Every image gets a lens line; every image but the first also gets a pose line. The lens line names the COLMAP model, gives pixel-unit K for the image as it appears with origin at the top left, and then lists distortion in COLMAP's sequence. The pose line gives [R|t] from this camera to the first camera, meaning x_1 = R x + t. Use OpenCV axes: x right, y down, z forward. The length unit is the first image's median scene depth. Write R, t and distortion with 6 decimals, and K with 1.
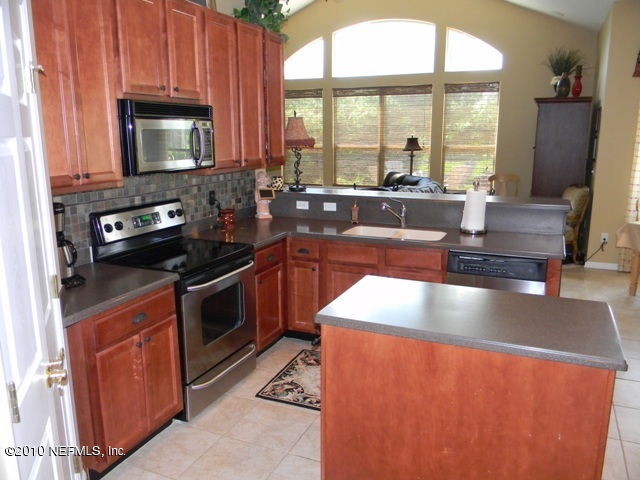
lens RADIAL K [[528.2, 0, 320.0], [0, 528.2, 240.0], [0, 0, 1]] dist [0.010581, -0.009146]
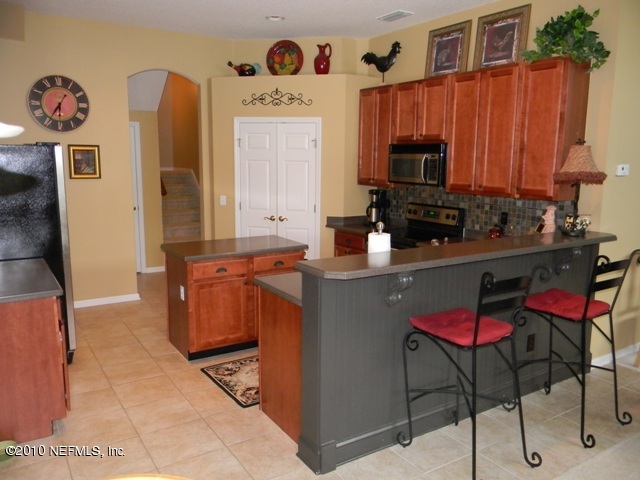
lens RADIAL K [[528.2, 0, 320.0], [0, 528.2, 240.0], [0, 0, 1]] dist [0.010581, -0.009146]
pose [[-0.558877, 0.127768, -0.819349, 1.029082], [-0.175249, 0.947544, 0.267296, -0.288495], [0.810521, 0.292976, -0.507169, 1.341599]]
